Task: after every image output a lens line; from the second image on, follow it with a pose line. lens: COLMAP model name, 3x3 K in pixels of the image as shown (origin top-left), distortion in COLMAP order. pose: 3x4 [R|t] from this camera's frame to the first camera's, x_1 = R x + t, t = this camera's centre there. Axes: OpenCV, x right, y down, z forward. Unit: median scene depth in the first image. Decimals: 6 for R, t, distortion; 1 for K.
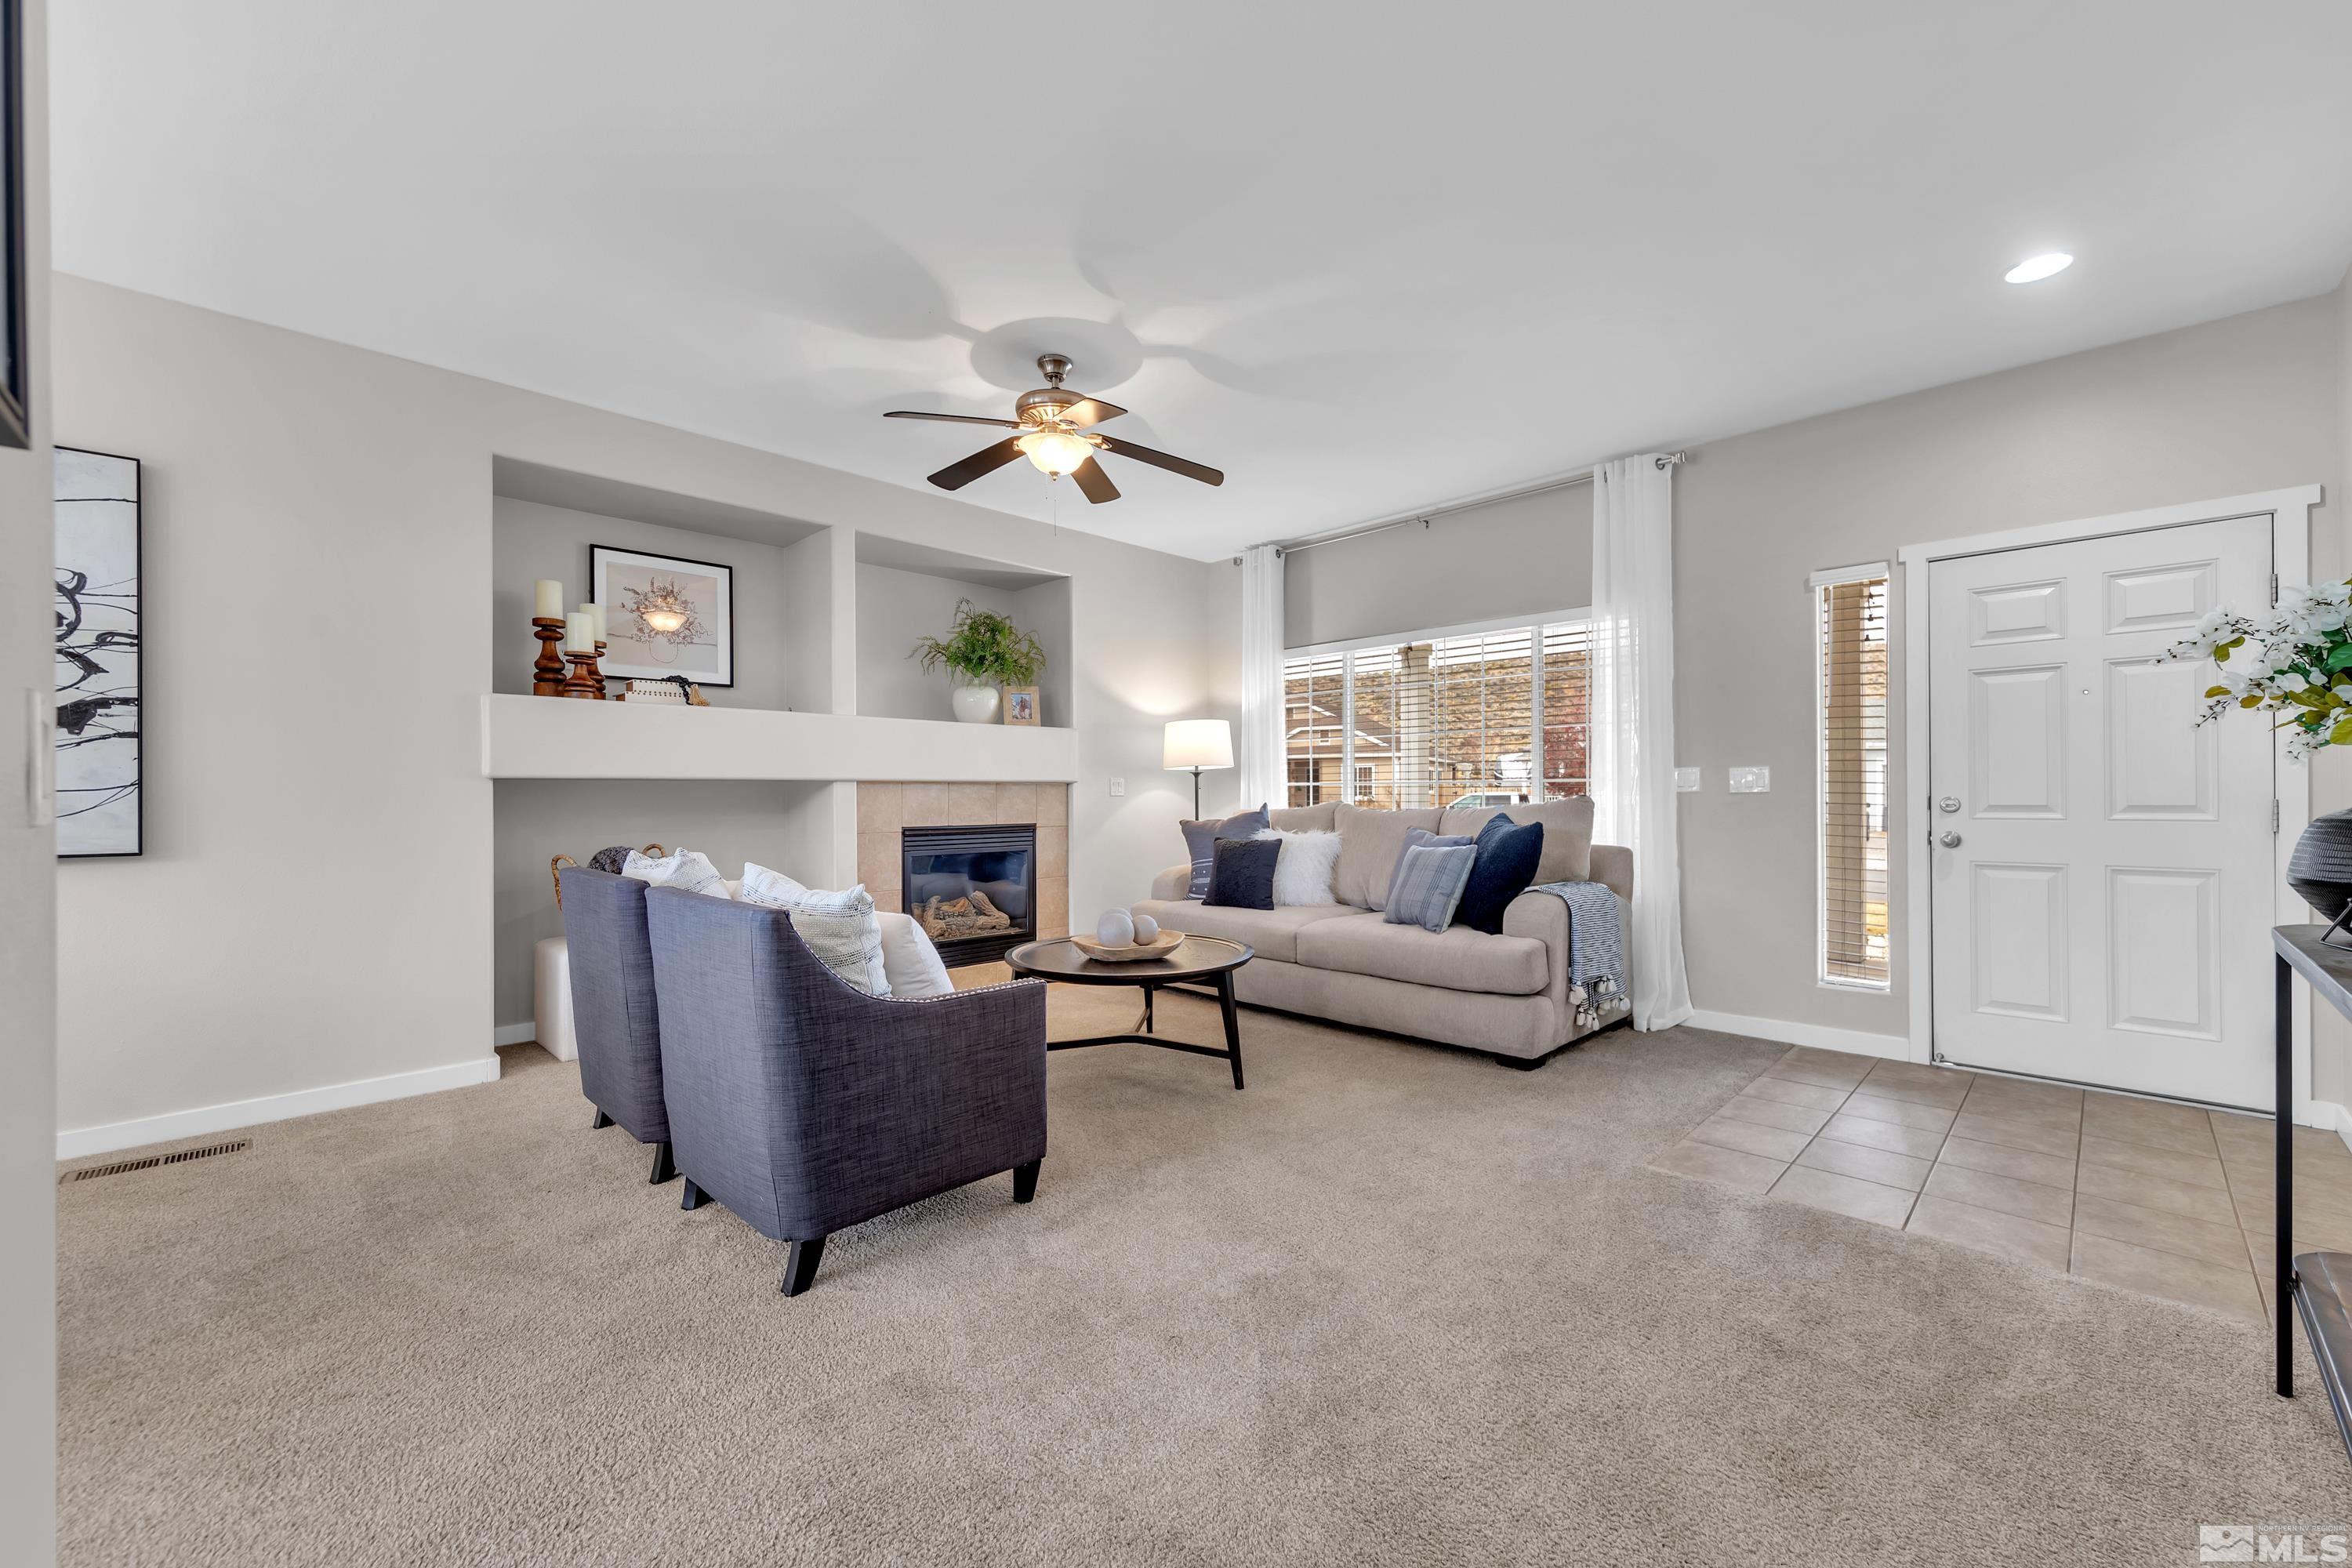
lens RADIAL K [[944.8, 0, 1176.0], [0, 944.8, 784.0], [0, 0, 1]] dist [-0.001363, -0.000140]
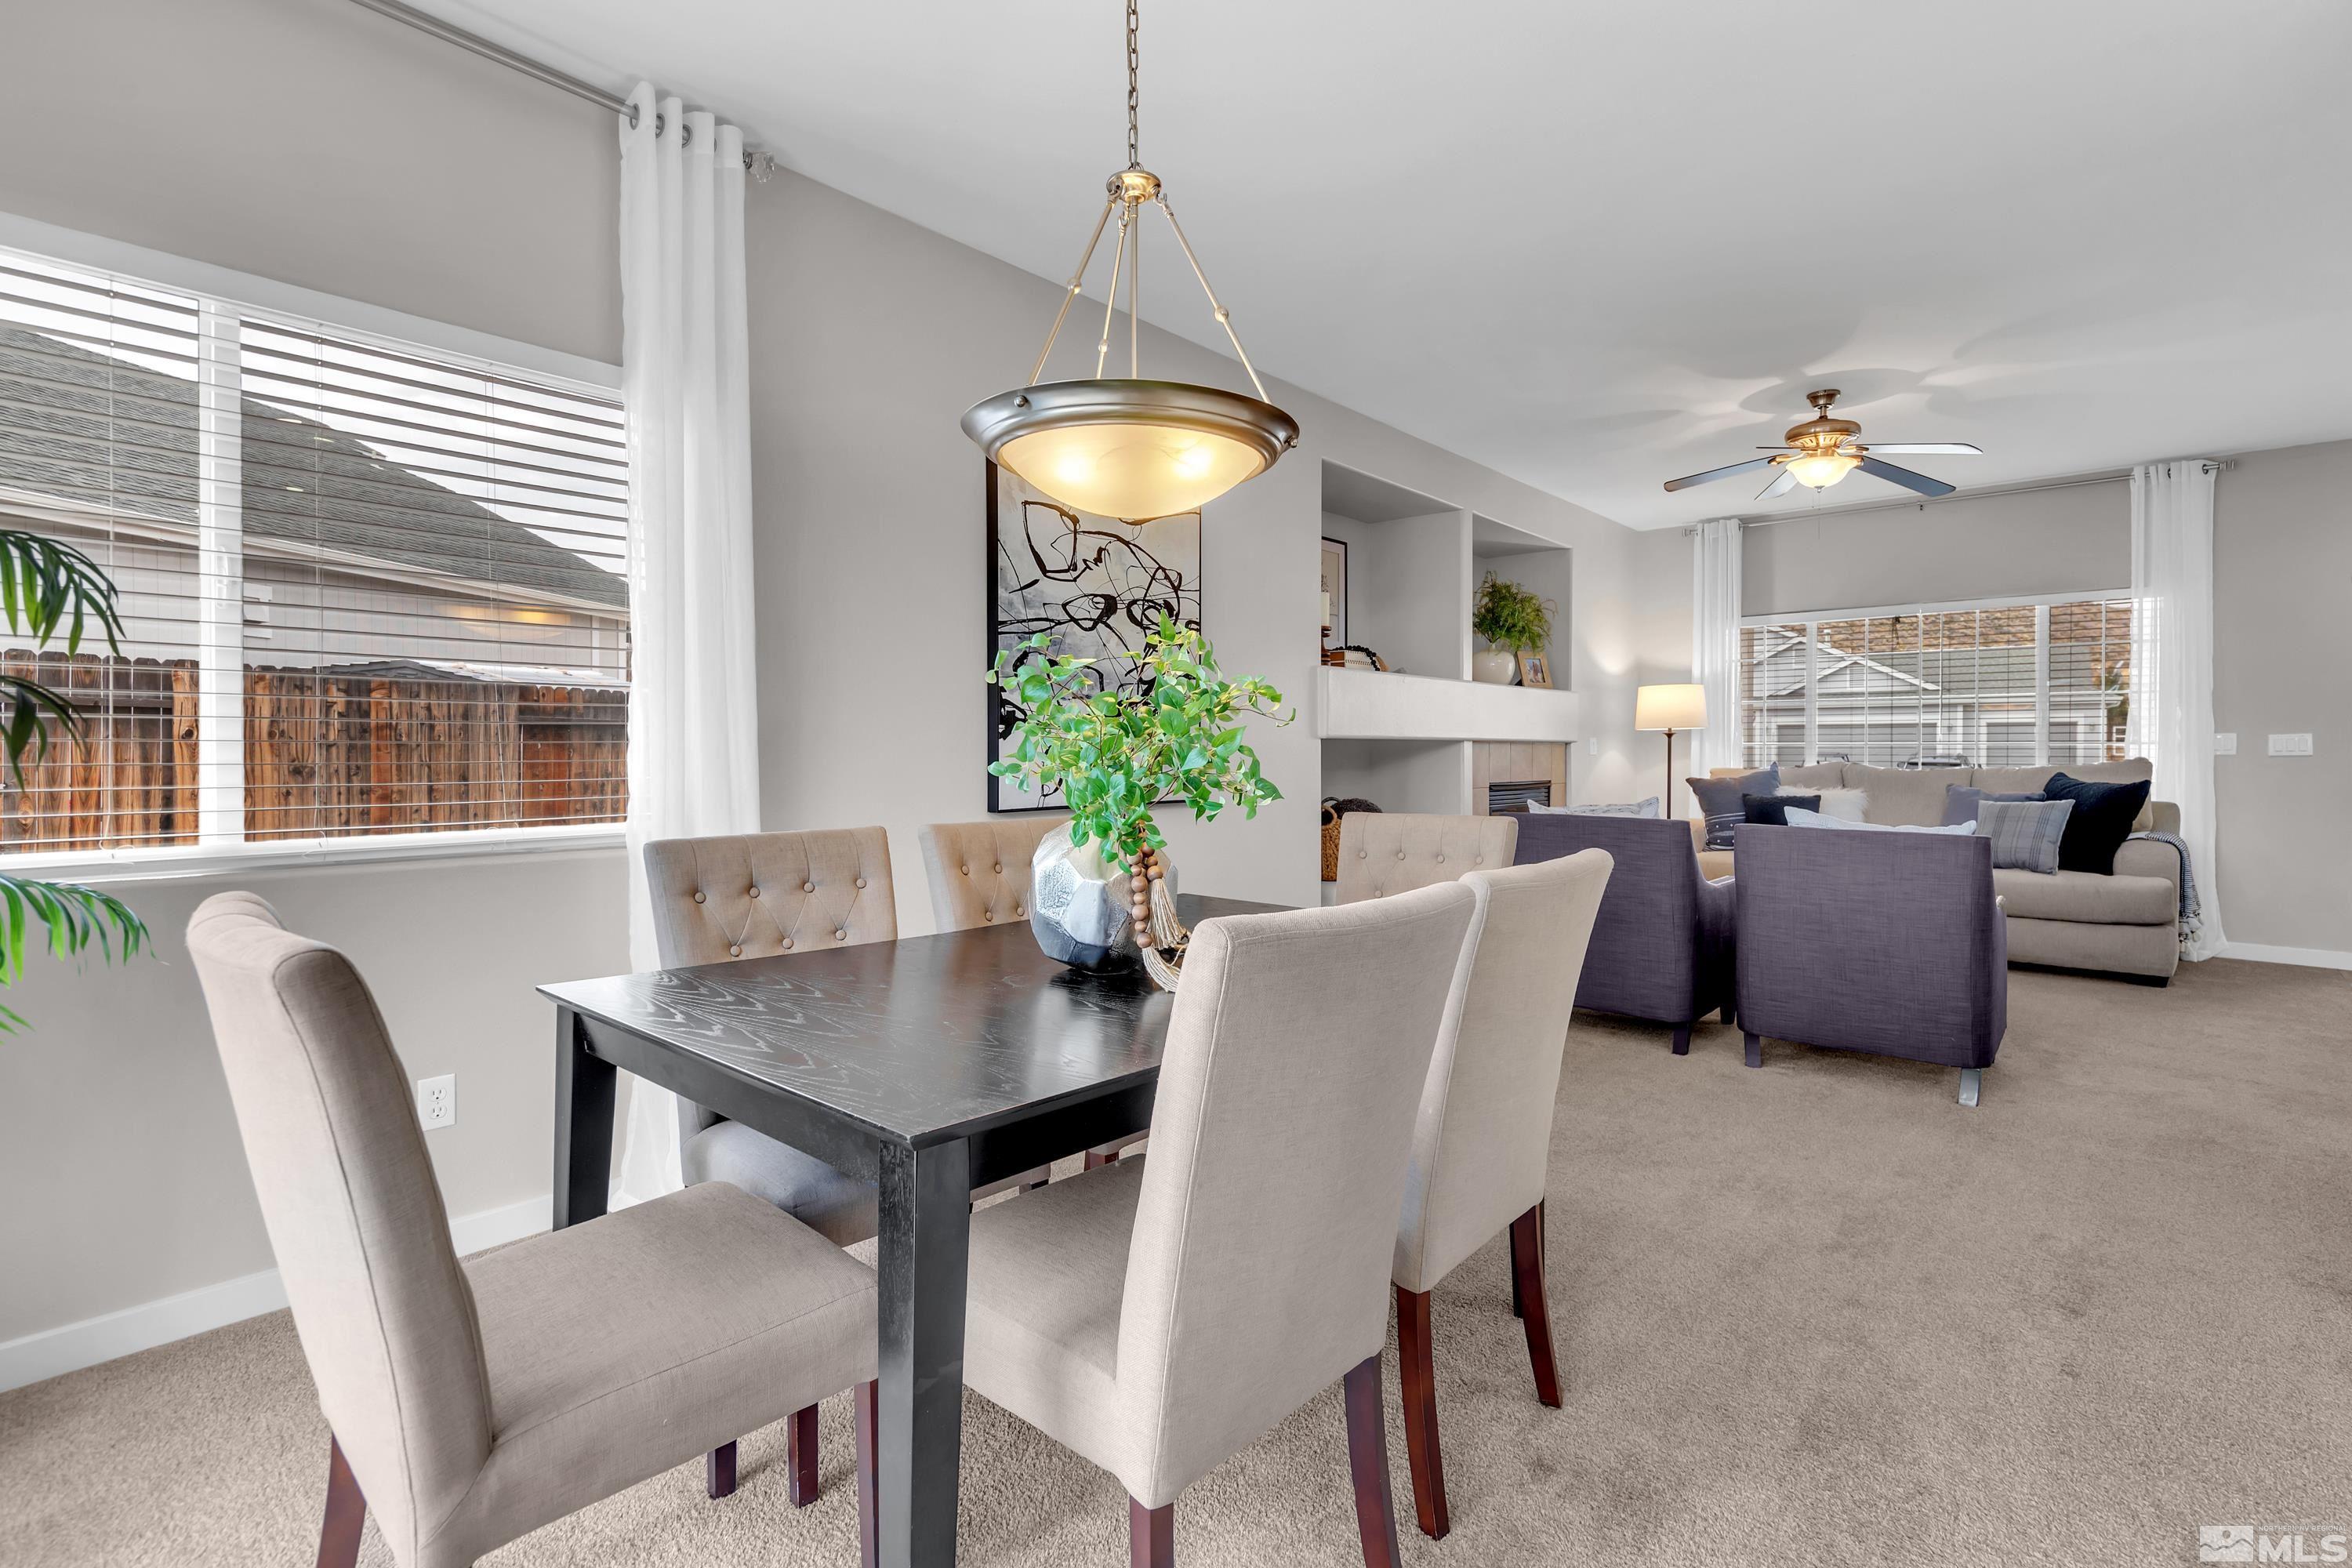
lens RADIAL K [[1108.0, 0, 1172.0], [0, 1108.0, 746.0], [0, 0, 1]] dist [0.002479, 0.000435]
pose [[0.998998, 0.005301, 0.044451, -0.795655], [-0.005649, 0.999954, 0.007723, -0.005307], [-0.044408, -0.007966, 0.998982, -0.292666]]
